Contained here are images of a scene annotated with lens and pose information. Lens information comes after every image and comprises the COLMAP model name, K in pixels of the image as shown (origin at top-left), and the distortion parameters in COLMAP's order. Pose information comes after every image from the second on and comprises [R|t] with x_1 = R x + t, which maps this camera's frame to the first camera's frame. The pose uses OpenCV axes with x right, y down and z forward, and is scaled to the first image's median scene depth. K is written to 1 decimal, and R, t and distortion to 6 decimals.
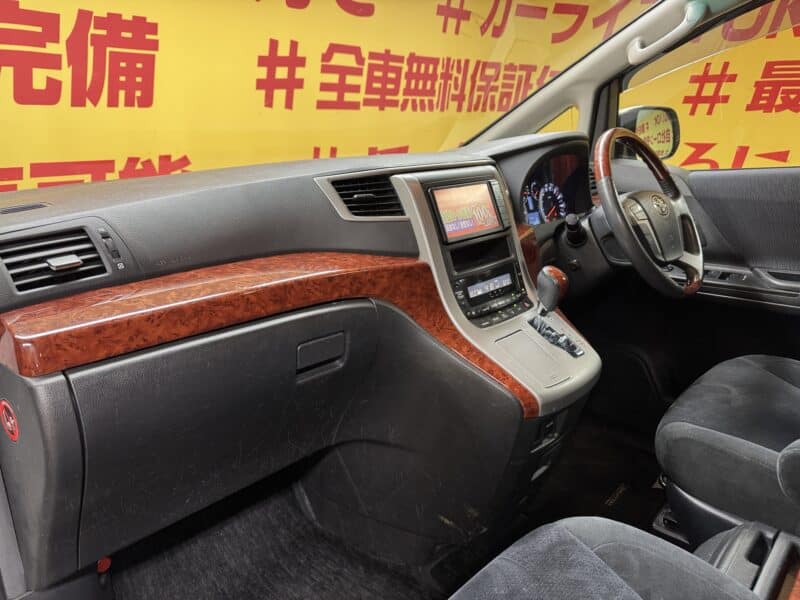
lens RADIAL K [[575.0, 0, 411.6], [0, 575.0, 305.1], [0, 0, 1]] dist [0.010596, -0.016335]
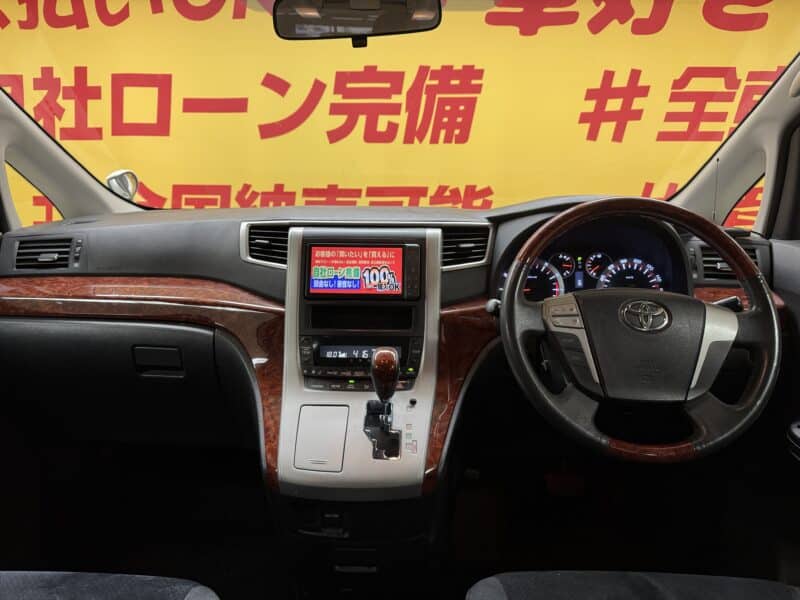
lens RADIAL K [[569.7, 0, 394.2], [0, 569.7, 306.4], [0, 0, 1]] dist [0.023849, -0.035374]
pose [[0.644280, 0.211749, -0.734892, 0.362860], [-0.232988, 0.969575, 0.075109, -0.082030], [0.728437, 0.122830, 0.674013, 0.173364]]
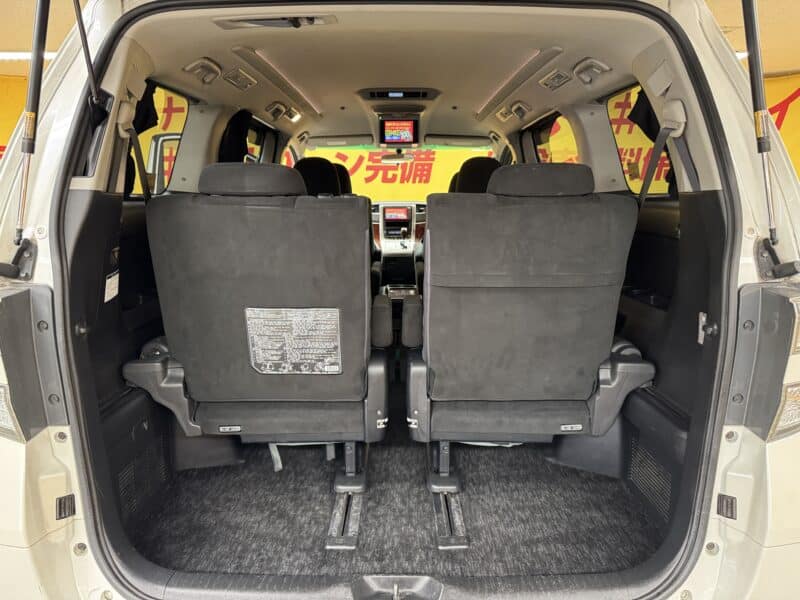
lens RADIAL K [[569.7, 0, 397.7], [0, 569.7, 297.3], [0, 0, 1]] dist [0.023849, -0.035374]
pose [[0.673280, 0.147231, -0.724580, 1.346690], [-0.219821, 0.975522, -0.006037, 0.188615], [0.705955, 0.163342, 0.689164, -0.732916]]
